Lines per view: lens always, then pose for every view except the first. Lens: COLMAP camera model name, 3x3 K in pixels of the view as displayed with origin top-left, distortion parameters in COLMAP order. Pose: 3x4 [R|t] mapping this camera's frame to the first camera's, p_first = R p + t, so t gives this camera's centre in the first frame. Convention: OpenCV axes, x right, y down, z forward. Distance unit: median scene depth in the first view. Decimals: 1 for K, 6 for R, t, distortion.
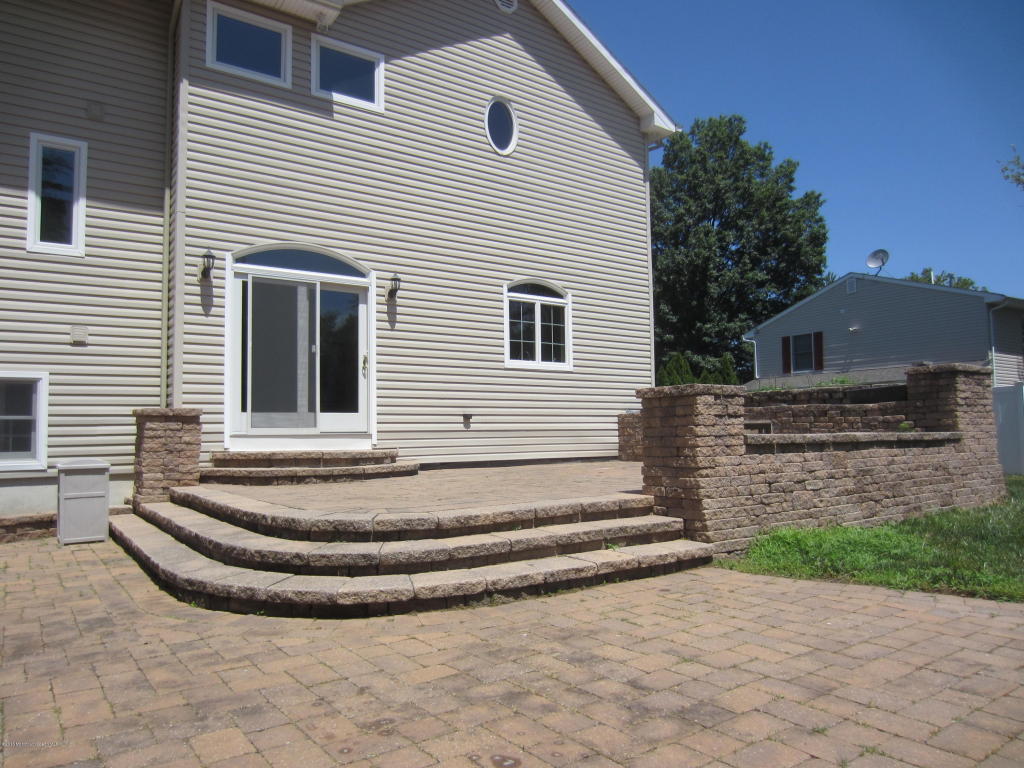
lens RADIAL K [[711.2, 0, 515.8], [0, 711.2, 393.1], [0, 0, 1]] dist [-0.050985, 0.022356]
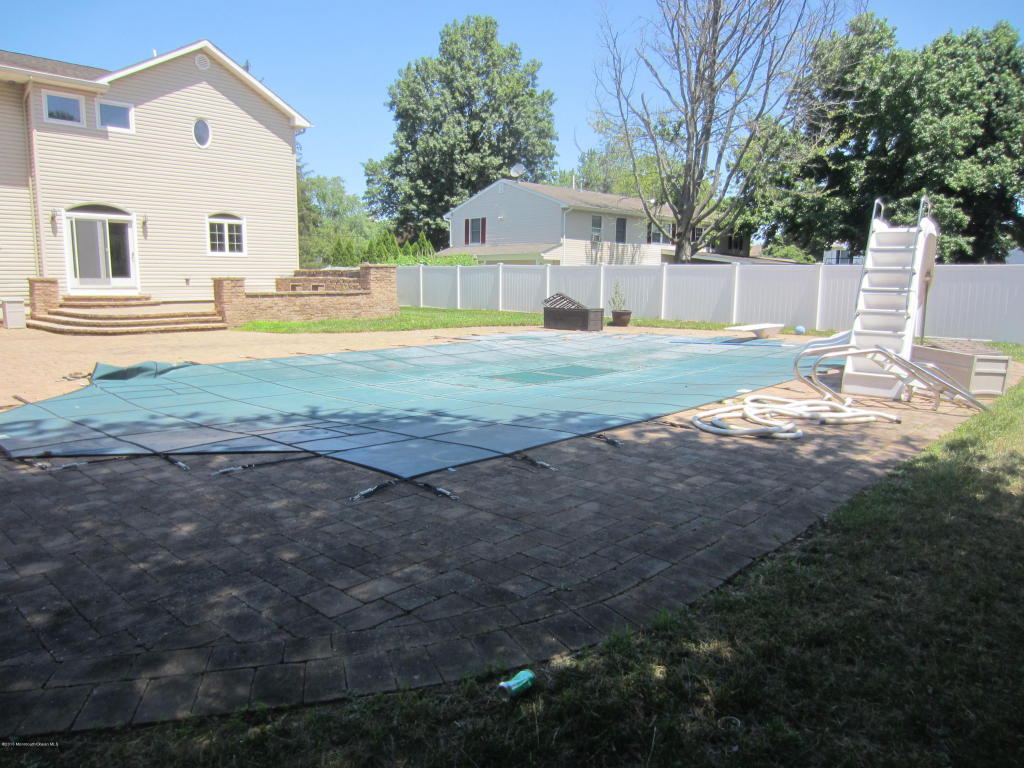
lens RADIAL K [[711.2, 0, 511.3], [0, 711.2, 380.5], [0, 0, 1]] dist [-0.050985, 0.022356]
pose [[0.980318, -0.008614, 0.197239, 0.523504], [-0.031132, 0.979803, 0.197525, -0.131364], [-0.194957, -0.199777, 0.960250, -1.446499]]
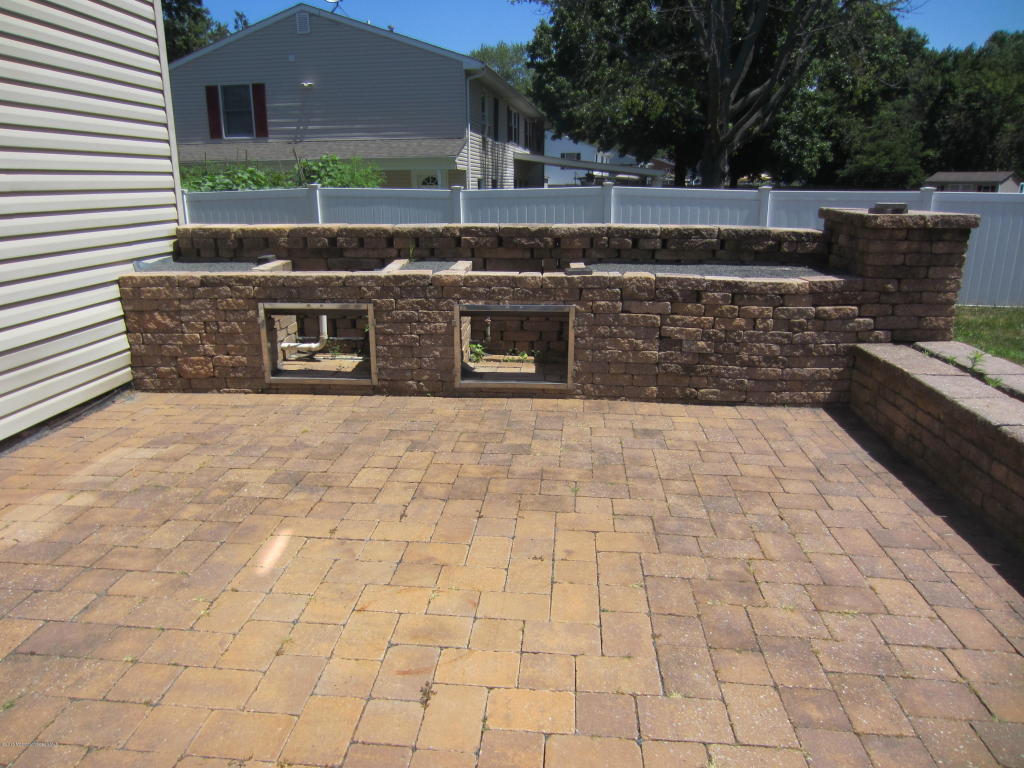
lens RADIAL K [[711.2, 0, 506.9], [0, 711.2, 384.4], [0, 0, 1]] dist [-0.050985, 0.022356]
pose [[0.650669, -0.198493, 0.732960, -0.014537], [-0.047276, 0.952771, 0.299988, -0.052154], [-0.757888, -0.229844, 0.610555, 0.771231]]
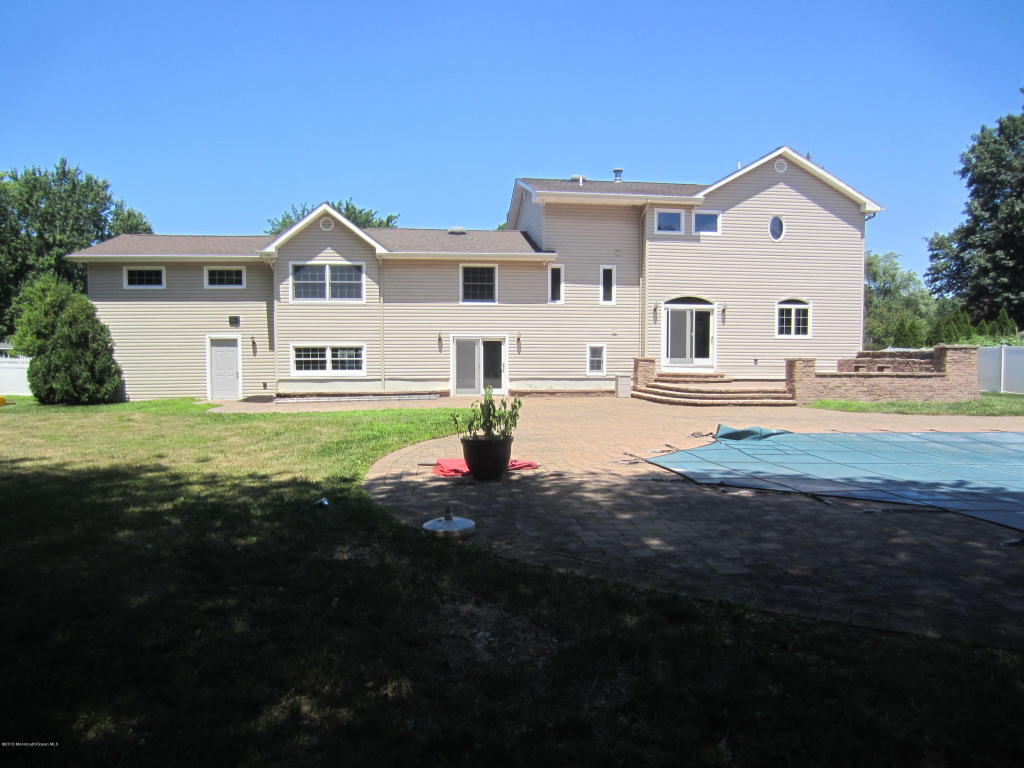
lens RADIAL K [[711.2, 0, 510.5], [0, 711.2, 386.3], [0, 0, 1]] dist [-0.050985, 0.022356]
pose [[0.863892, 0.039946, -0.502090, 0.458783], [0.012016, 0.994932, 0.099831, -0.138469], [0.503534, -0.092276, 0.859034, -1.615089]]
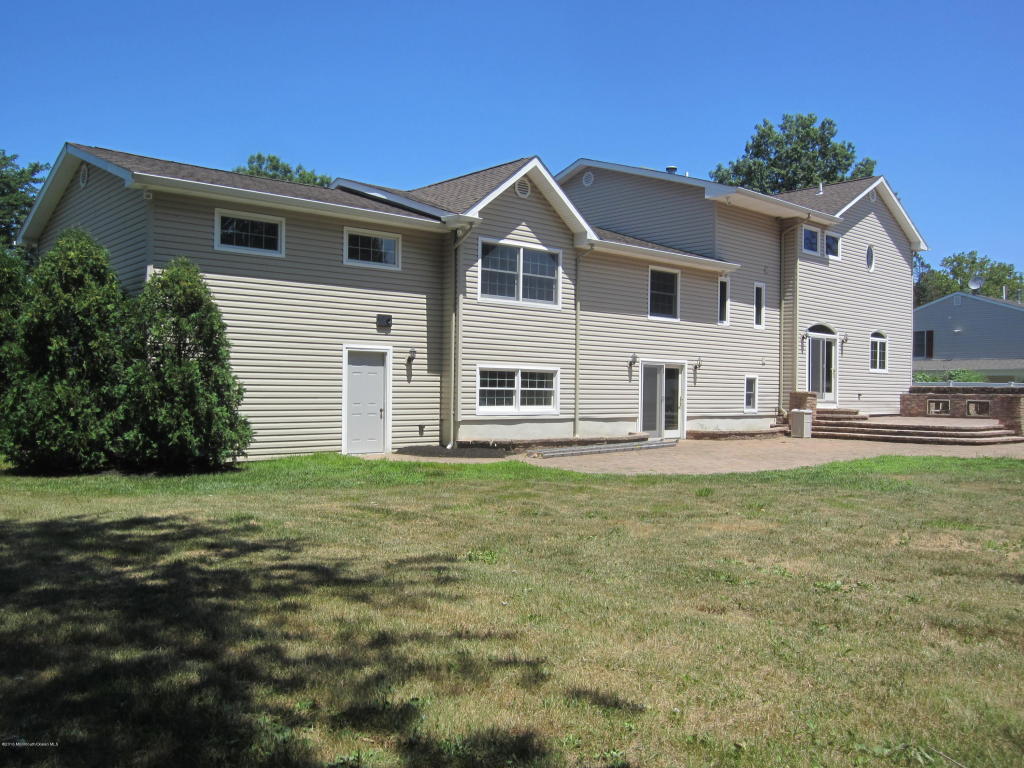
lens RADIAL K [[899.6, 0, 511.9], [0, 899.6, 374.6], [0, 0, 1]] dist [-0.038071, -0.001702]
pose [[0.993179, 0.036199, 0.110835, -1.643167], [-0.040708, 0.998422, 0.038688, -0.106048], [-0.109260, -0.042936, 0.993085, -1.874124]]
